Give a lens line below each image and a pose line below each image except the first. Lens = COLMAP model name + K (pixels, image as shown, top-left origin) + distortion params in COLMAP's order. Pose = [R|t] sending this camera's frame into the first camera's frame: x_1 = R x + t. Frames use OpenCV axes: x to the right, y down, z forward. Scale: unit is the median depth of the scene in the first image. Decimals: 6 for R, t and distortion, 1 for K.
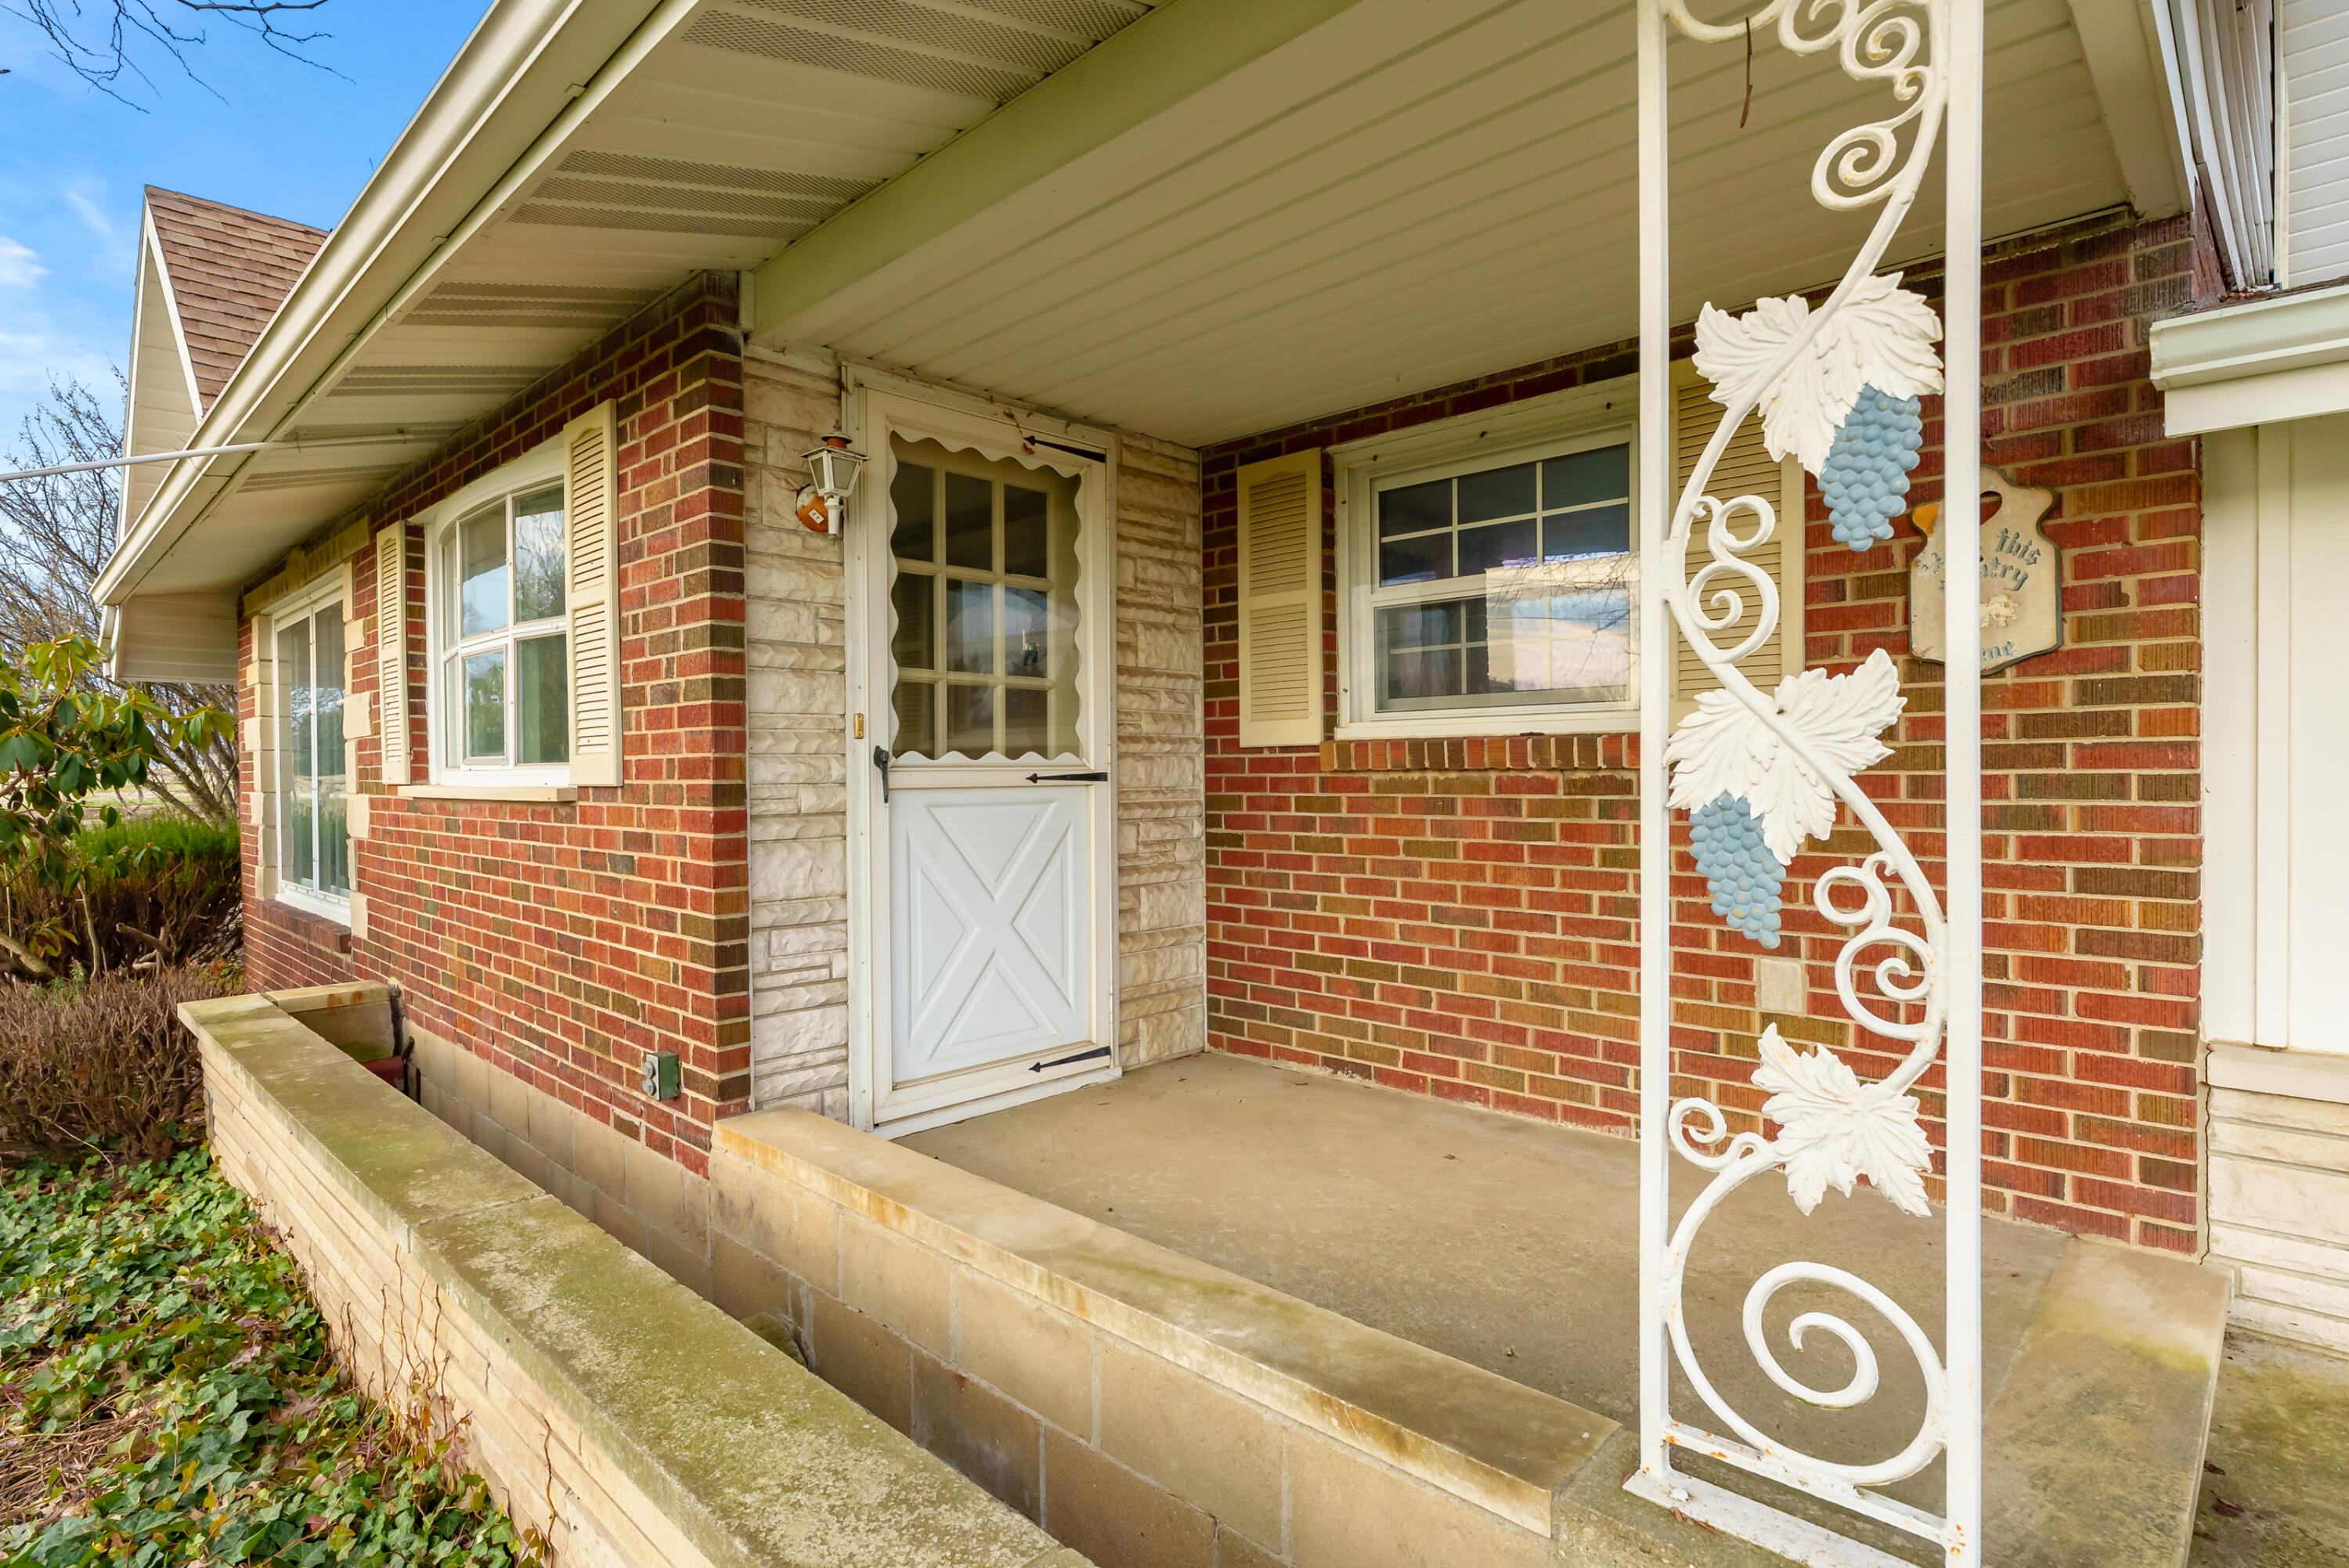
lens RADIAL K [[1191.9, 0, 1174.5], [0, 1191.9, 784.0], [0, 0, 1]] dist [-0.001065, -0.000100]
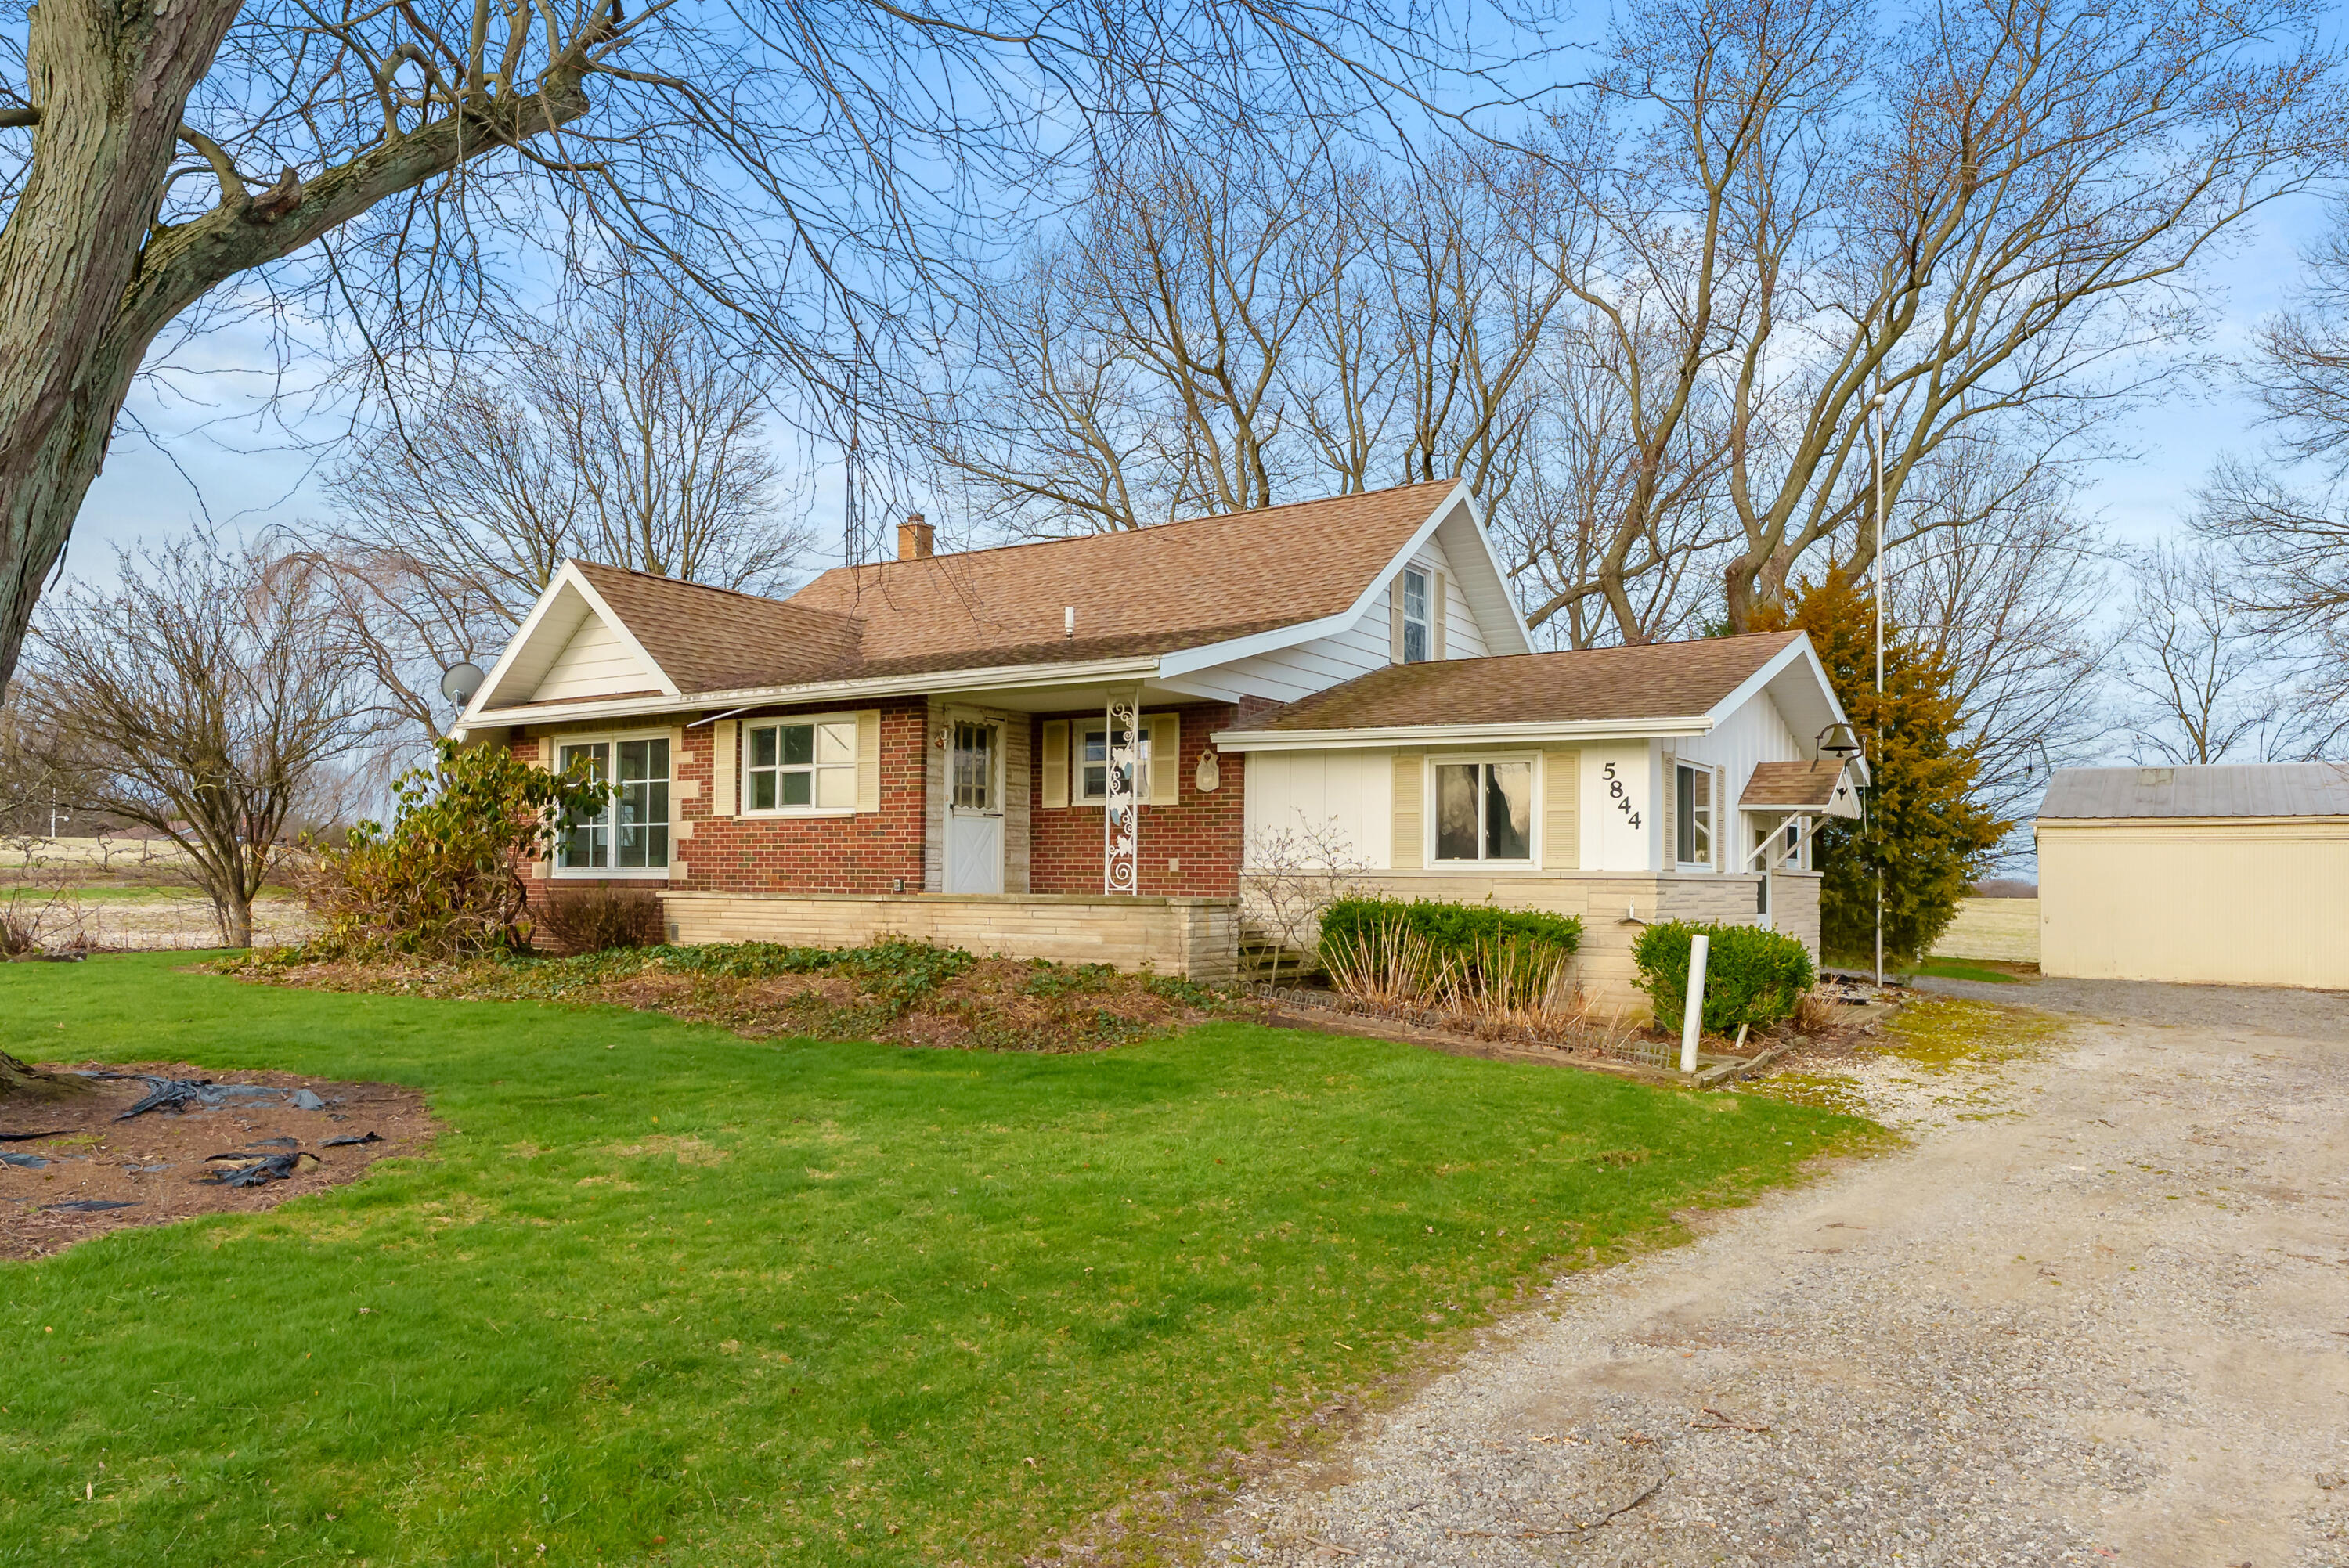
lens RADIAL K [[1501.8, 0, 1174.5], [0, 1501.8, 784.0], [0, 0, 1]] dist [-0.000240, 0.000098]
pose [[0.982340, 0.028097, 0.184983, -0.372808], [-0.014242, 0.997021, -0.075805, 0.221511], [-0.186561, 0.071832, 0.979814, -3.273255]]
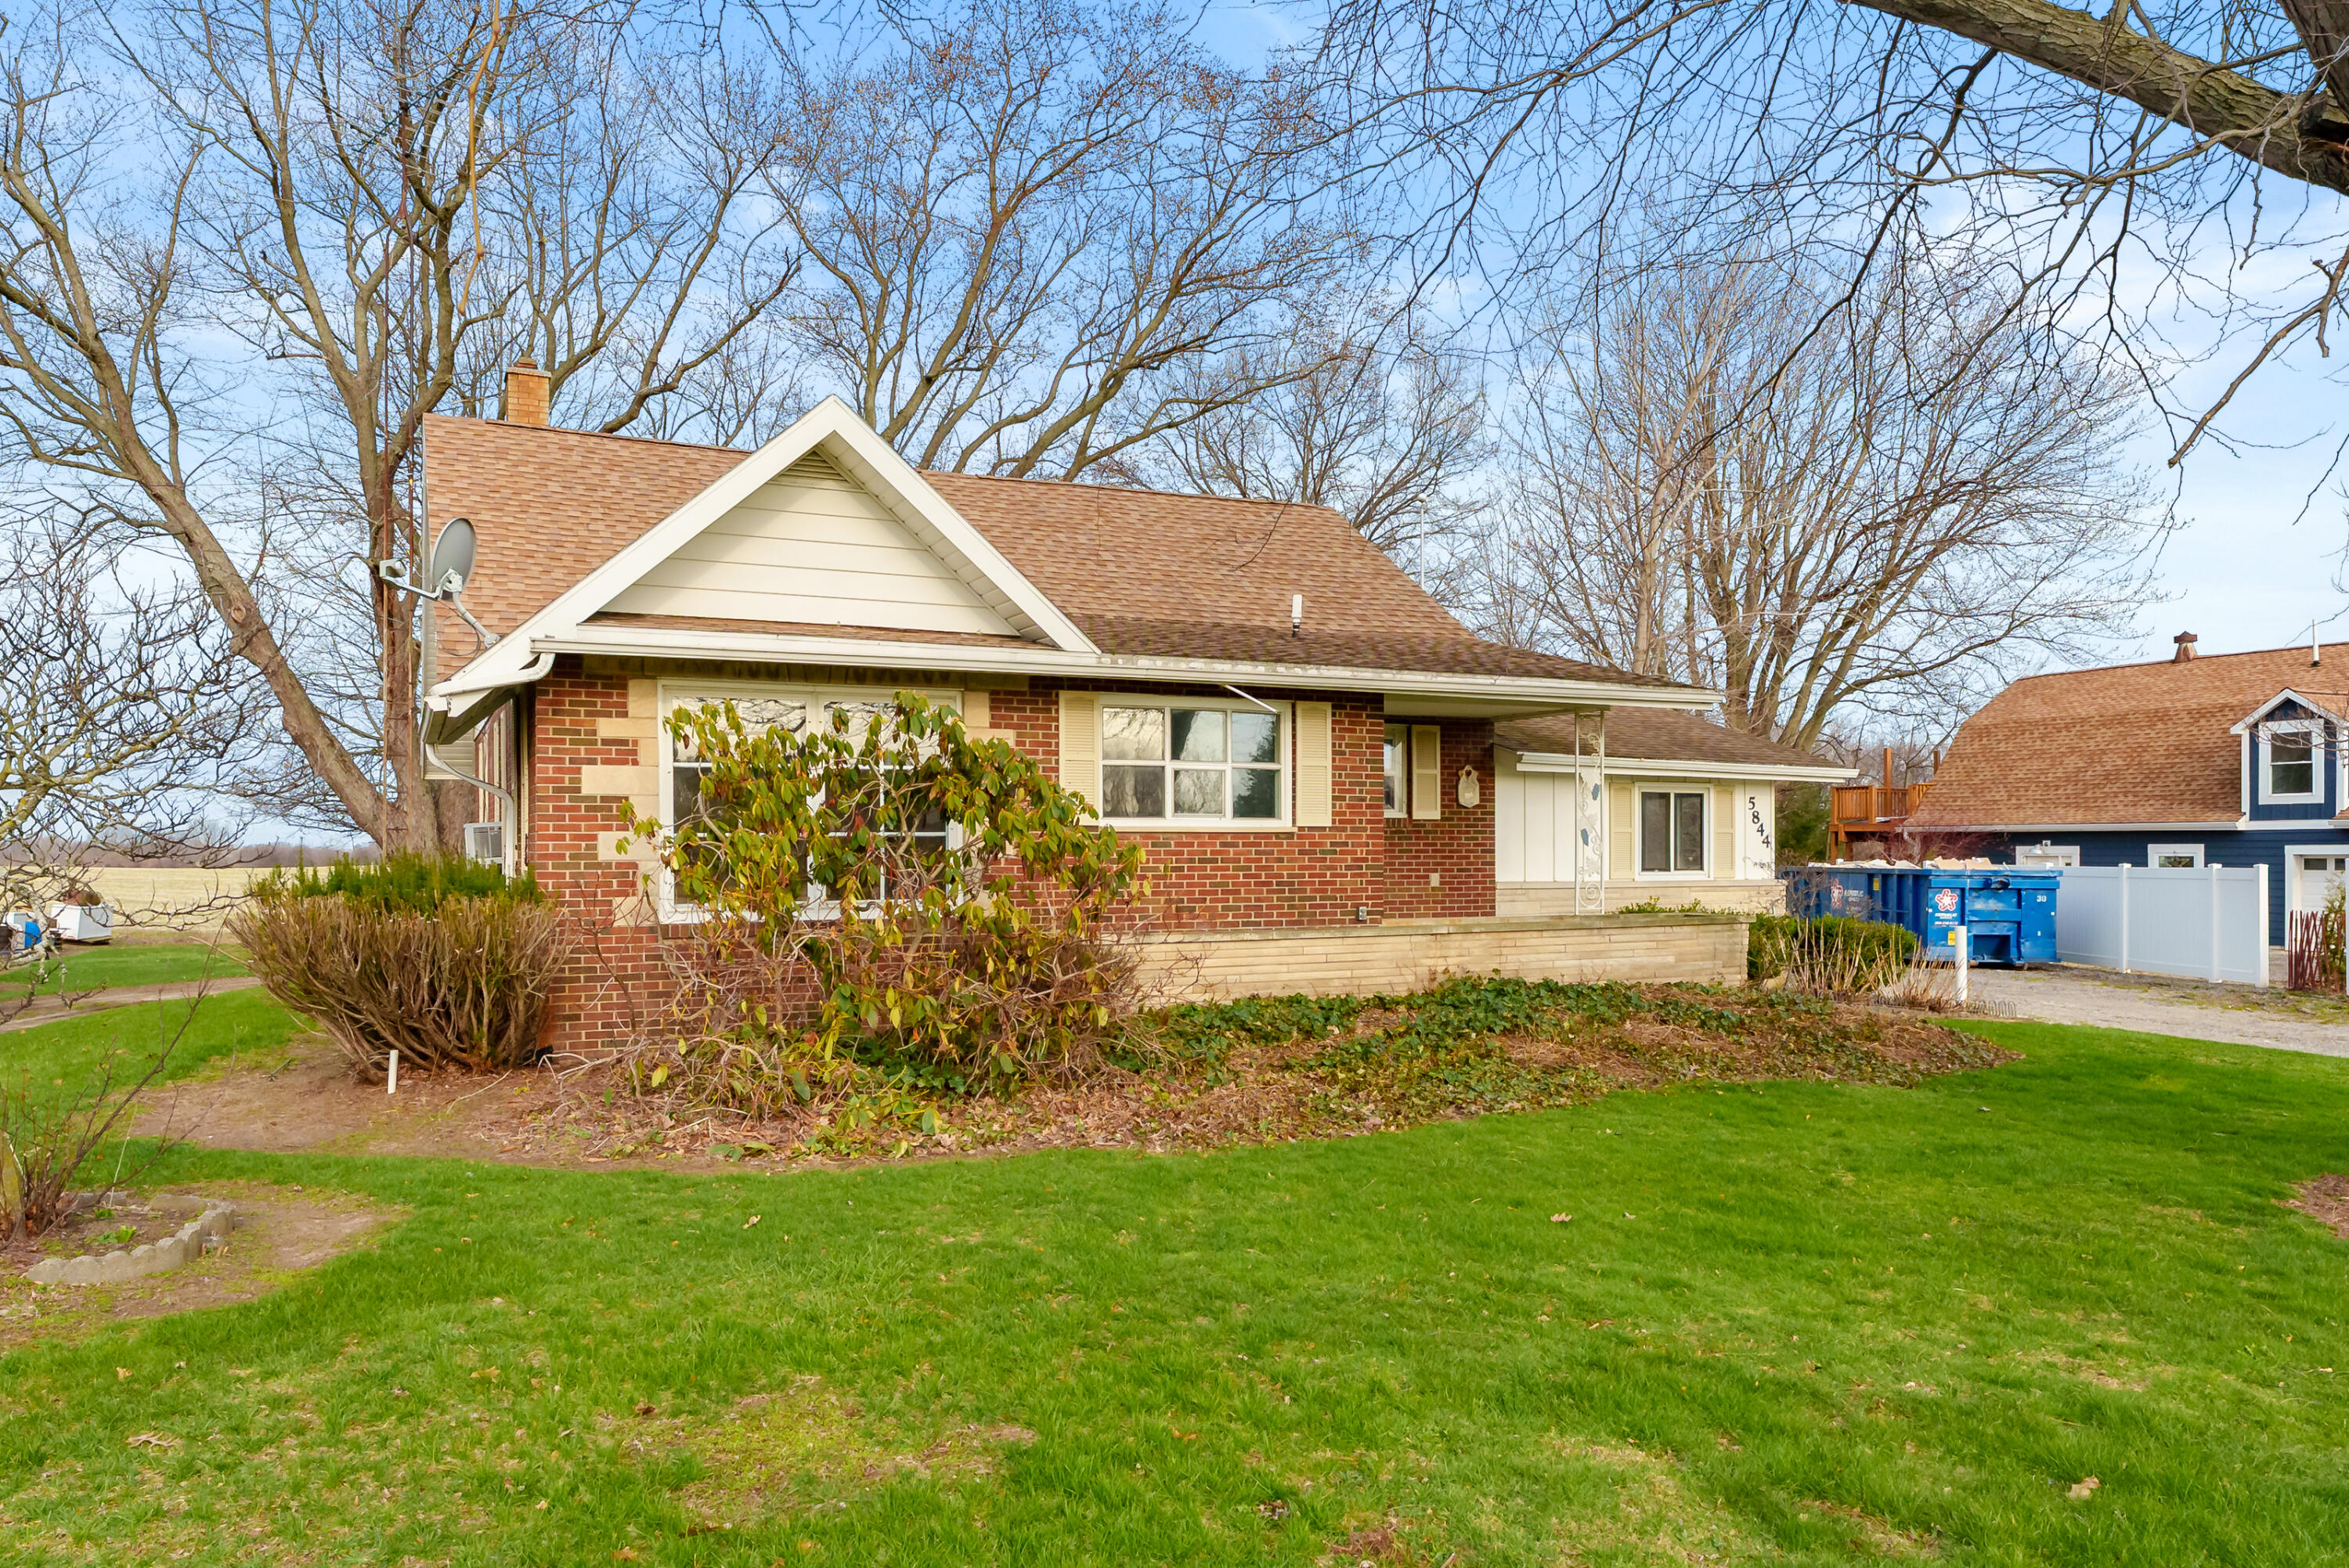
lens RADIAL K [[1520.3, 0, 1174.5], [0, 1520.3, 784.0], [0, 0, 1]] dist [0.042290, 0.000200]
pose [[0.354673, 0.046751, 0.933821, -3.730388], [0.010557, 0.998485, -0.053997, 0.086510], [-0.934931, 0.029009, 0.353643, -0.026648]]
